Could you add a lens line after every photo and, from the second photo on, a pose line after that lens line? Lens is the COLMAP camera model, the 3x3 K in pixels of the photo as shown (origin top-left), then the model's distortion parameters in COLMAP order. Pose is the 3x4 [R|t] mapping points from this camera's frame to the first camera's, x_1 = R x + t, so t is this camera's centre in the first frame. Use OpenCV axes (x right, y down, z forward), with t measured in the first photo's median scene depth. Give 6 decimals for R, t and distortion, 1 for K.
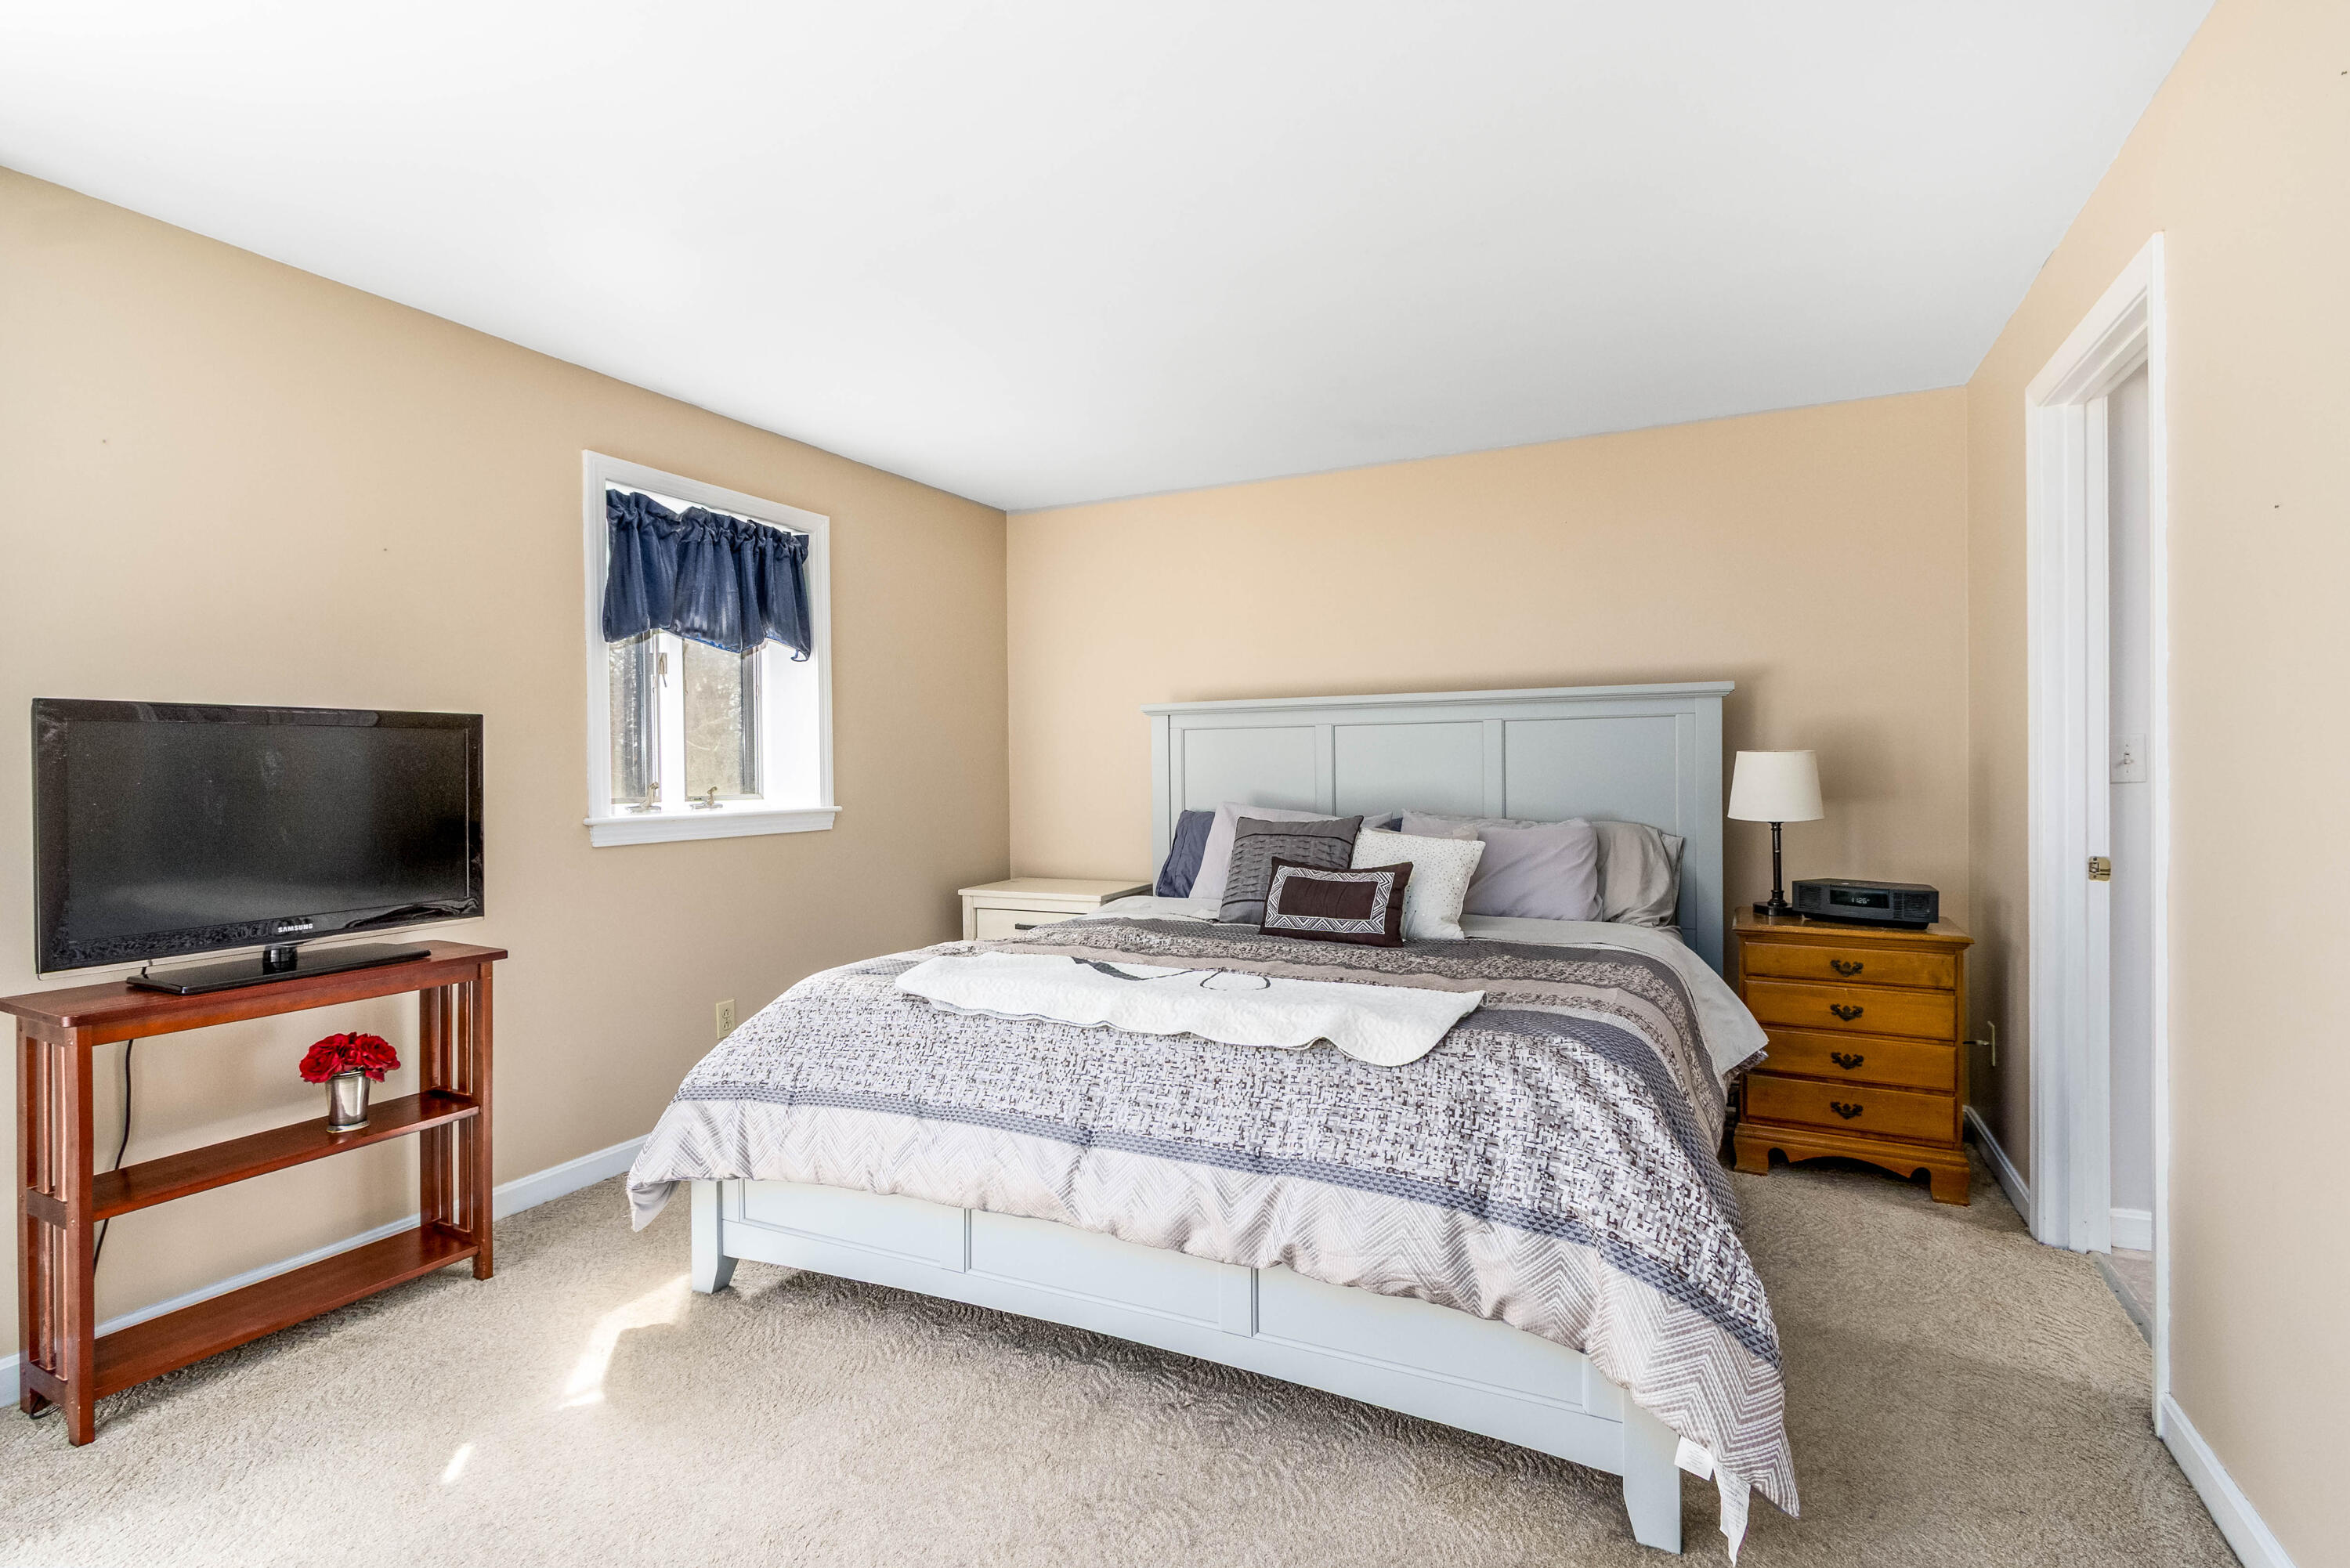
lens RADIAL K [[1104.4, 0, 1180.5], [0, 1104.4, 780.6], [0, 0, 1]] dist [0.006110, -0.001038]
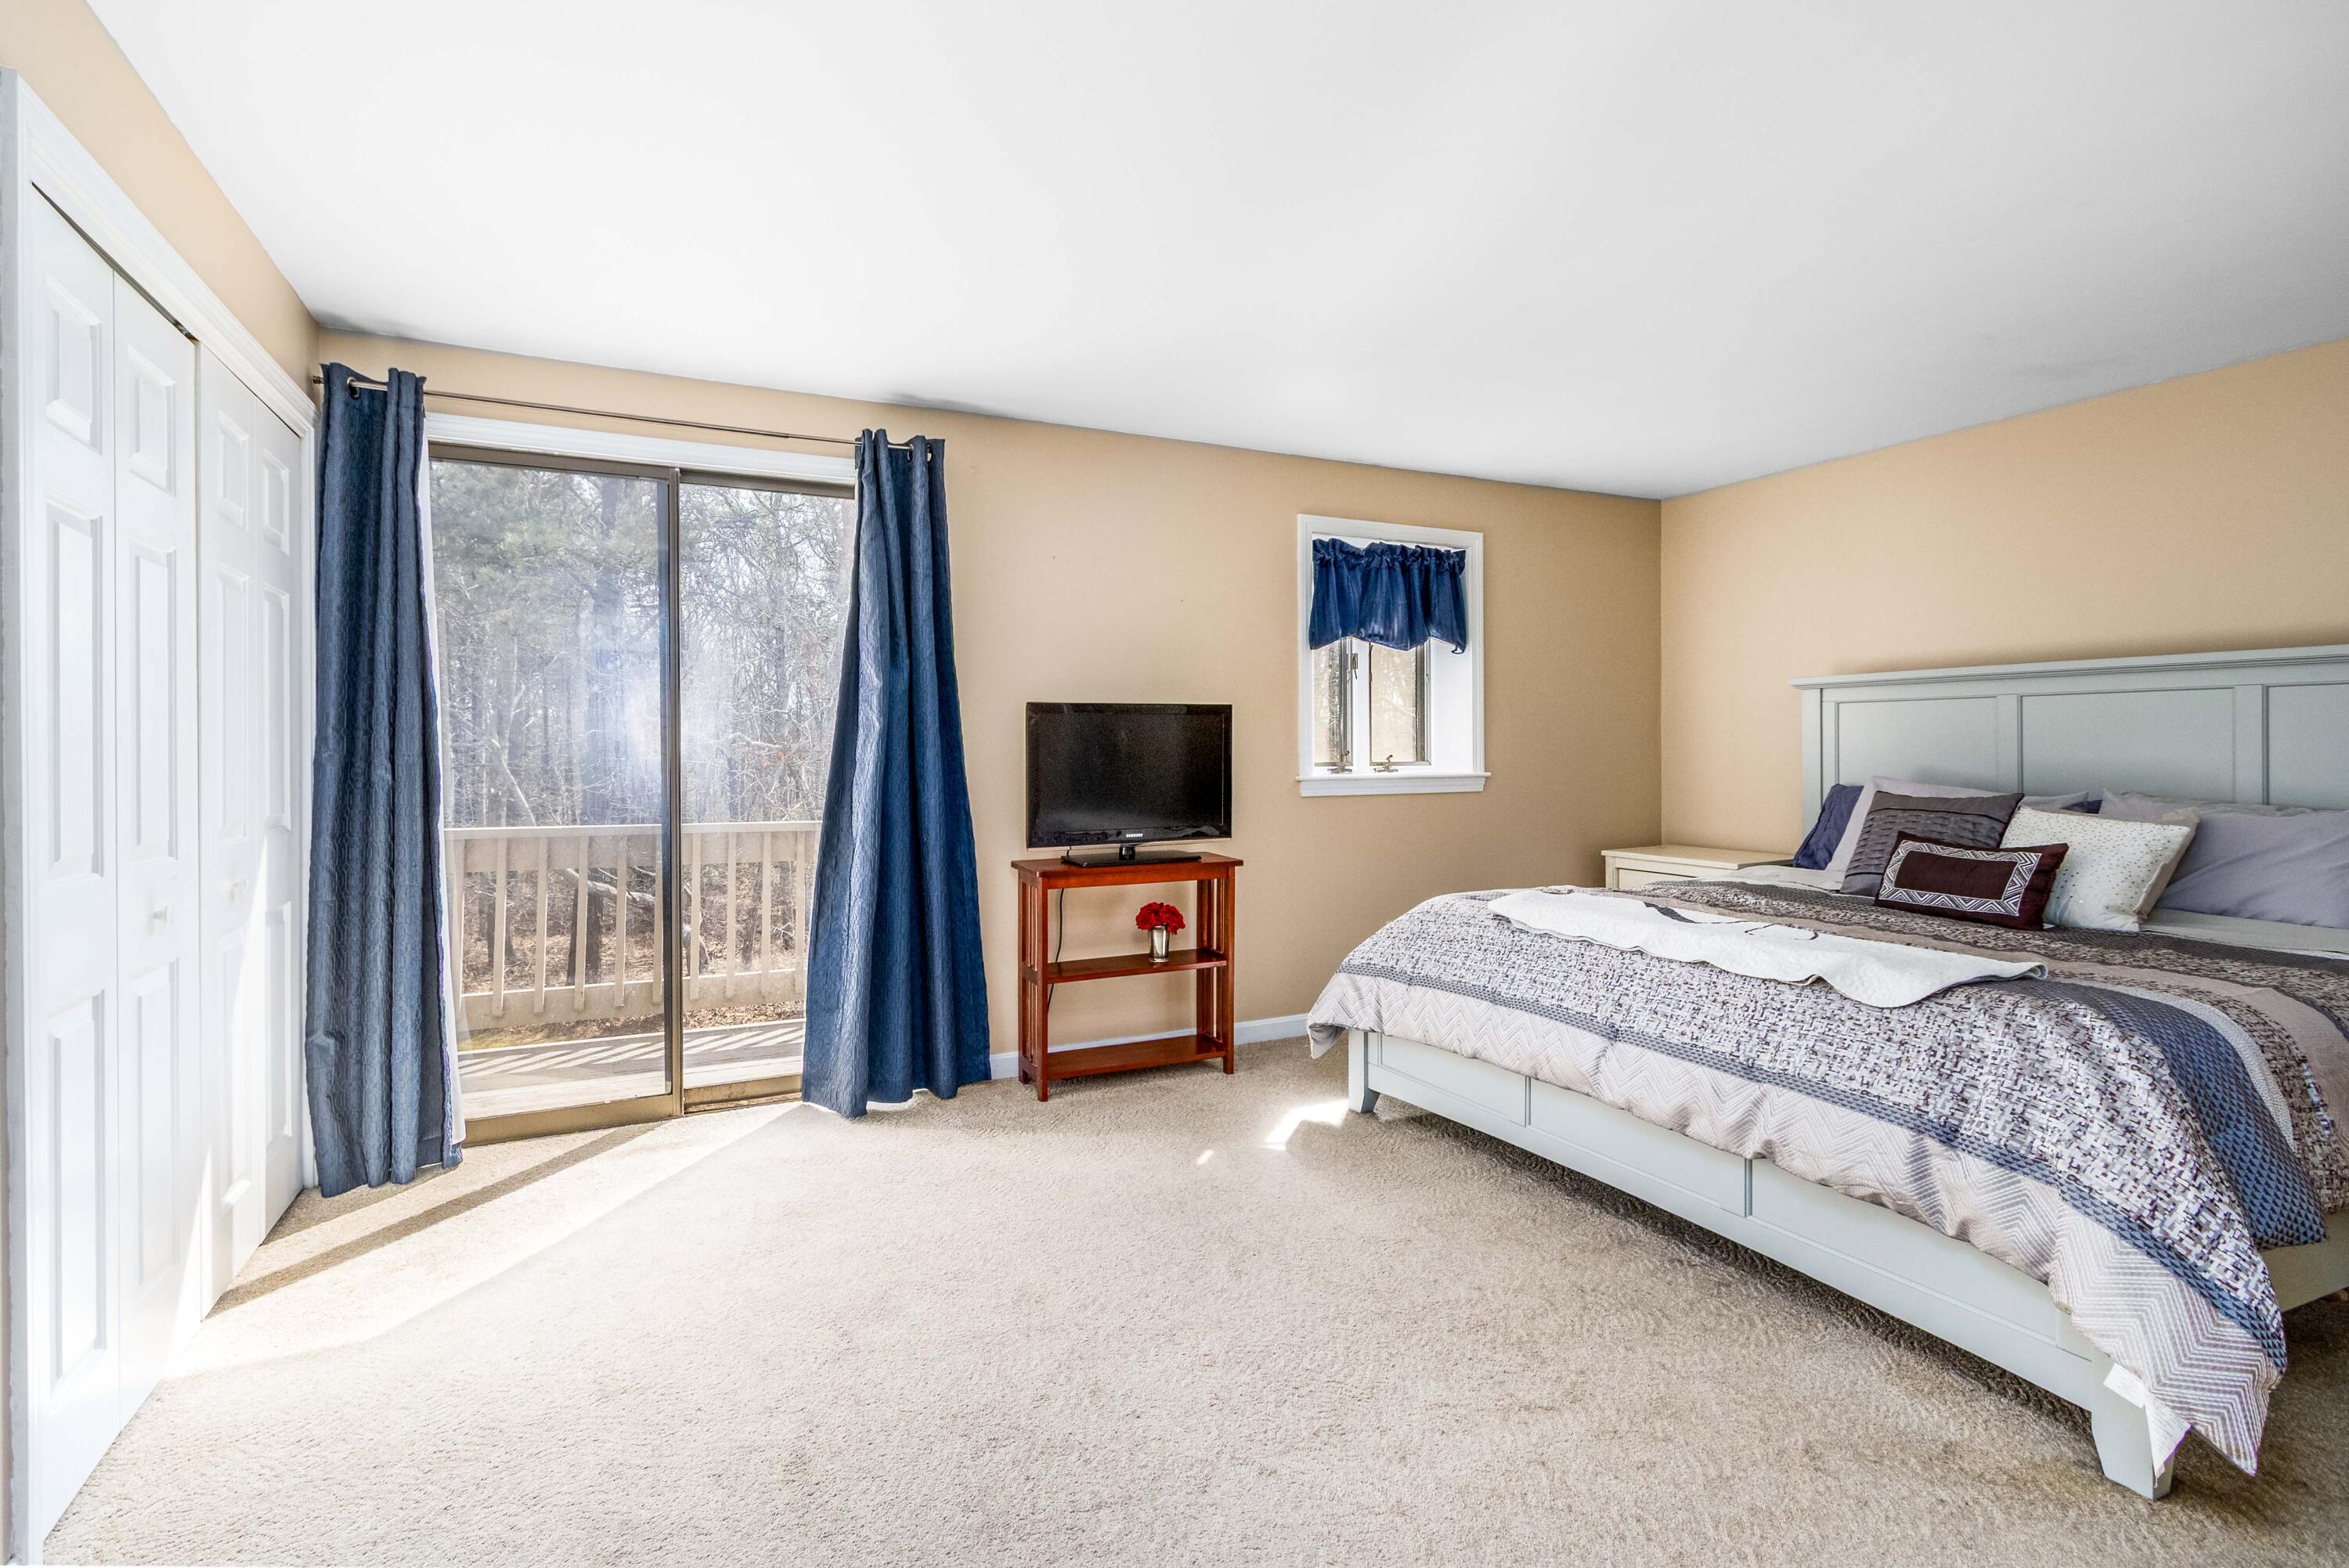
lens RADIAL K [[1103.9, 0, 1180.0], [0, 1103.9, 780.6], [0, 0, 1]] dist [0.006110, -0.001038]
pose [[0.797700, 0.024588, -0.602553, 0.247039], [-0.009658, 0.999561, 0.028004, 0.002659], [0.602978, -0.016520, 0.797587, -0.272857]]
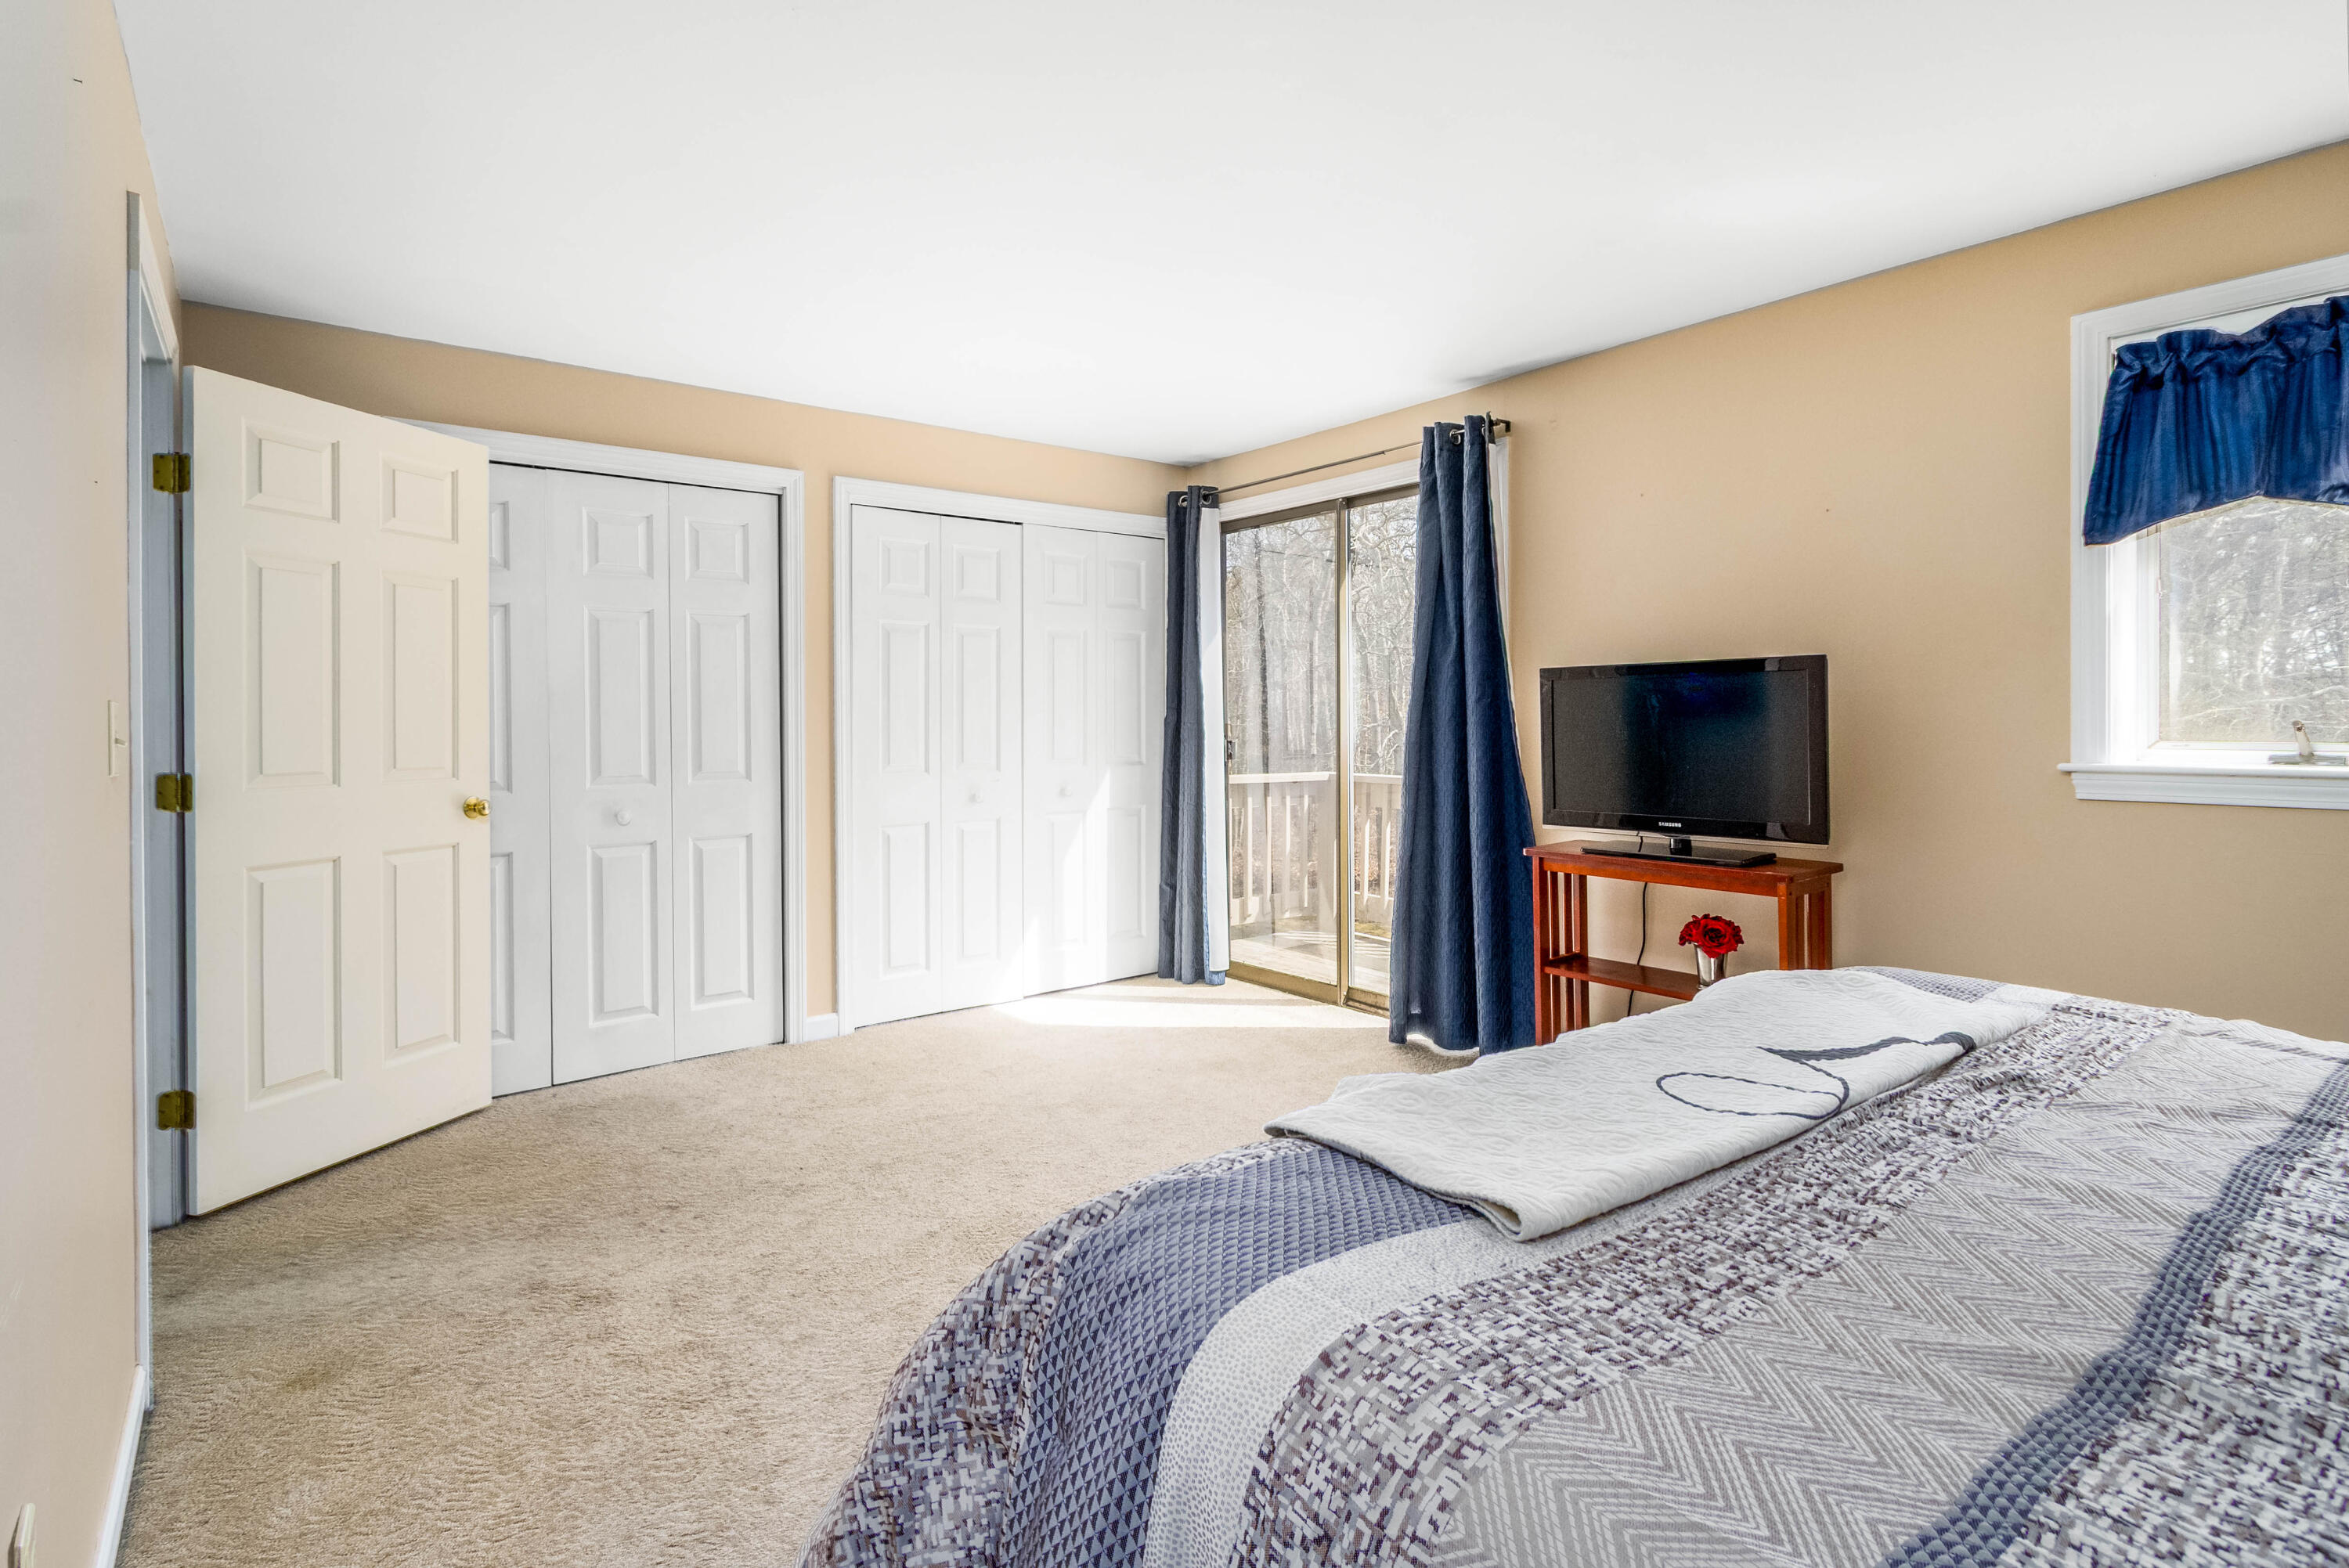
lens RADIAL K [[1103.9, 0, 1180.0], [0, 1103.9, 780.6], [0, 0, 1]] dist [0.006110, -0.001038]
pose [[-0.412460, 0.058962, -0.909066, 0.642918], [-0.003182, 0.997804, 0.066161, -0.007743], [0.910970, 0.030181, -0.411367, 0.945467]]
